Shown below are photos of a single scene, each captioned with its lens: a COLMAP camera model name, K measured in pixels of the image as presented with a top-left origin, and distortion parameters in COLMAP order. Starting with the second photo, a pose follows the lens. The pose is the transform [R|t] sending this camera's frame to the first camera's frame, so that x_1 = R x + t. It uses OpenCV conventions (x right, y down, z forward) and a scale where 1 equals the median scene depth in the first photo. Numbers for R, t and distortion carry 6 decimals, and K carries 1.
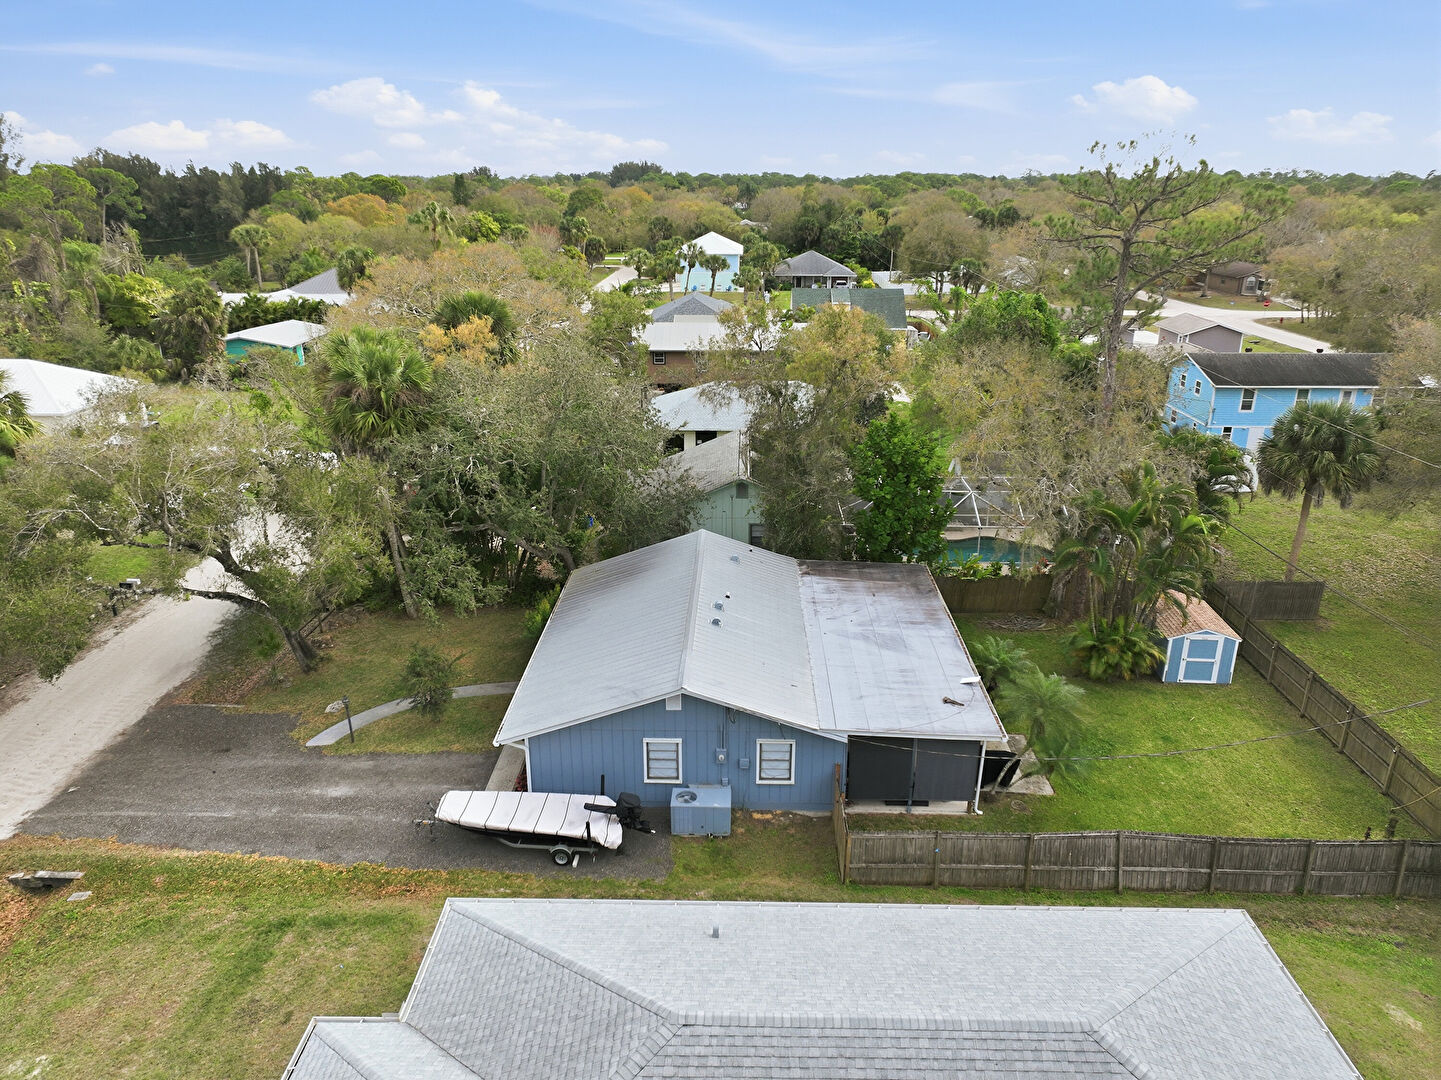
lens RADIAL K [[1009.7, 0, 720.5], [0, 1009.7, 540.0], [0, 0, 1]] dist [0.003353, 0.005234]
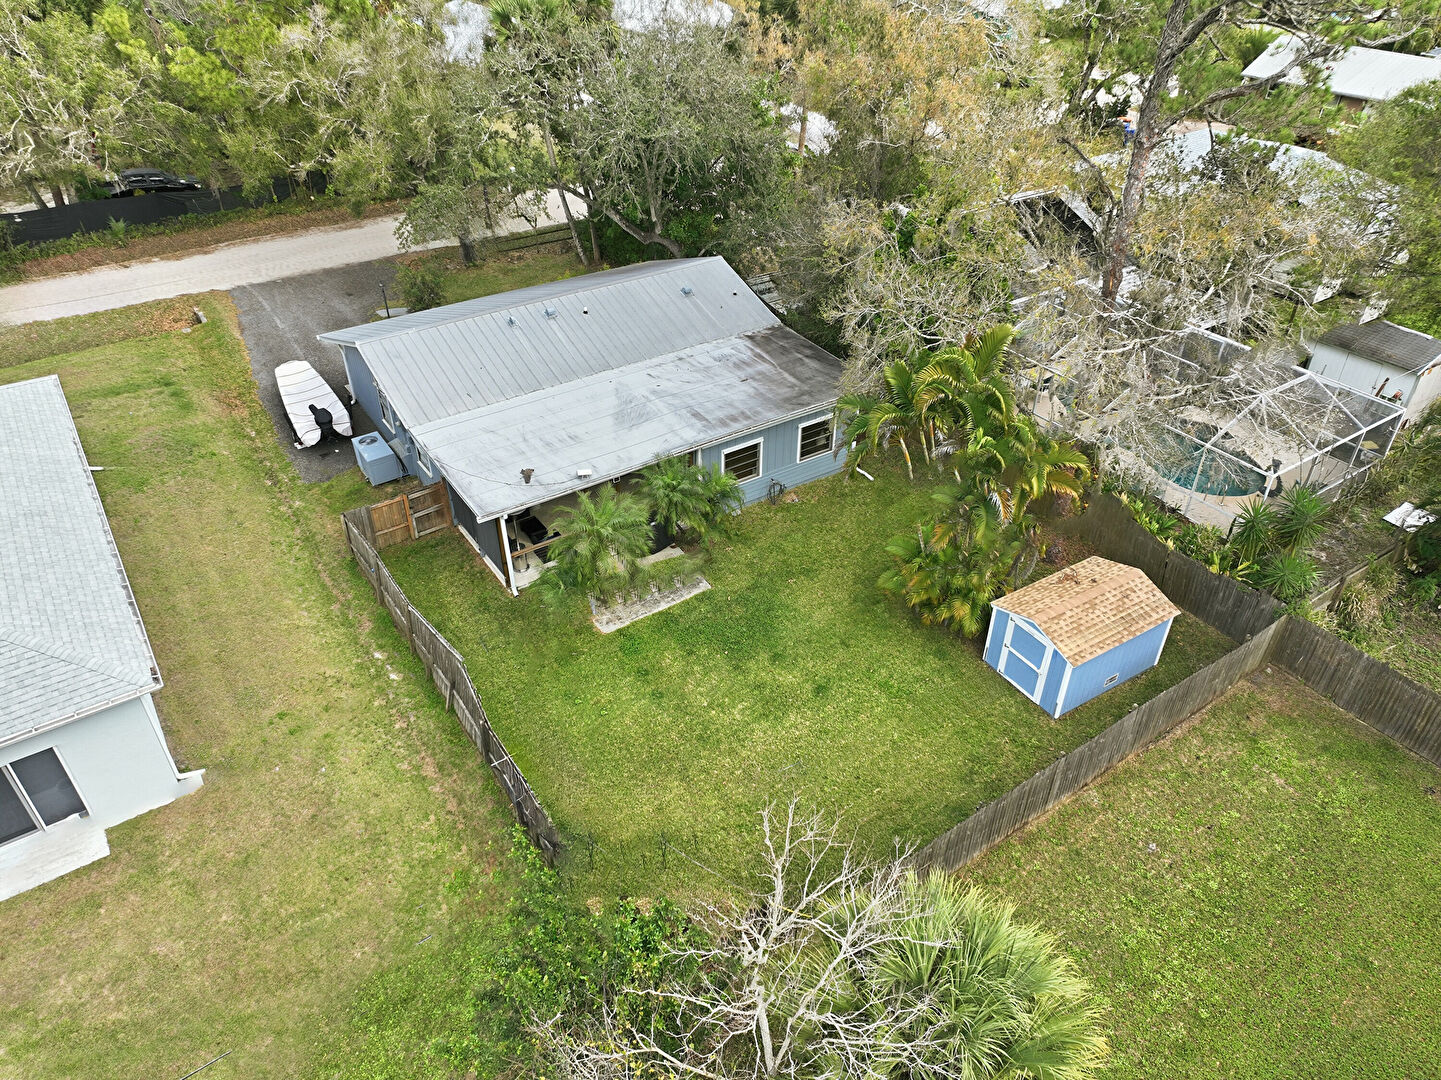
lens RADIAL K [[1009.7, 0, 720.5], [0, 1009.7, 540.0], [0, 0, 1]] dist [0.003353, 0.005234]
pose [[0.578093, 0.476266, -0.662555, 0.952331], [-0.275131, 0.878206, 0.391225, -0.191534], [0.768187, -0.043875, 0.638720, 0.541788]]
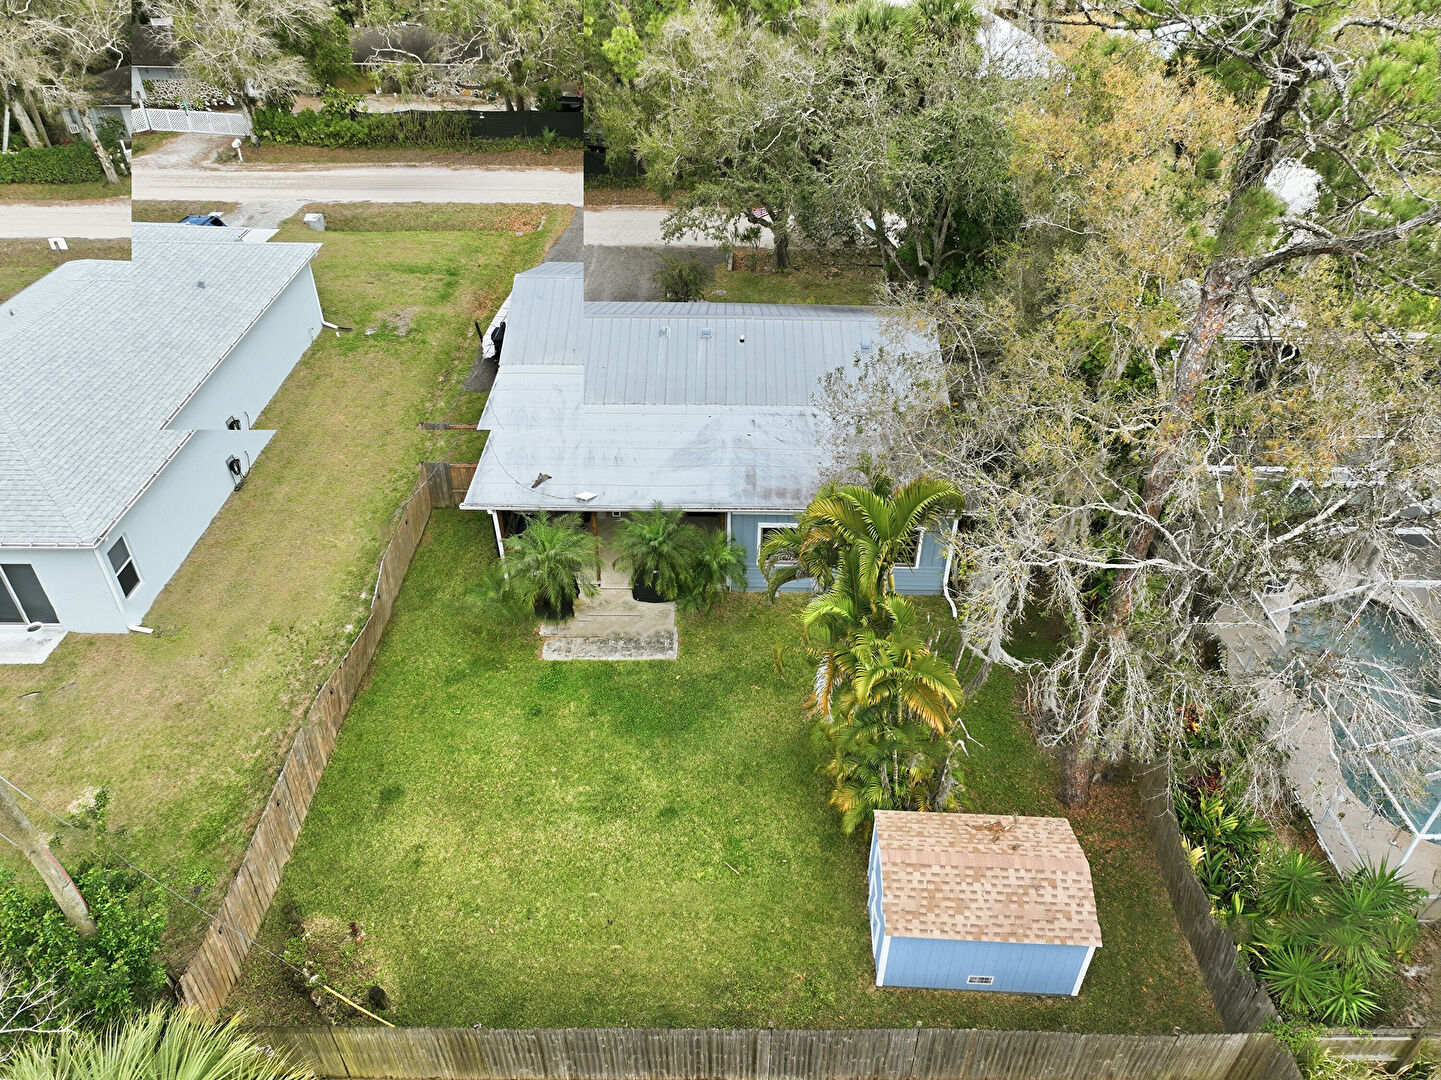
lens RADIAL K [[1009.7, 0, 720.5], [0, 1009.7, 540.0], [0, 0, 1]] dist [0.003353, 0.005234]
pose [[0.014684, 0.581517, -0.813402, 0.985366], [-0.343315, 0.766967, 0.542122, -0.339478], [0.939106, 0.271292, 0.210905, 0.964093]]
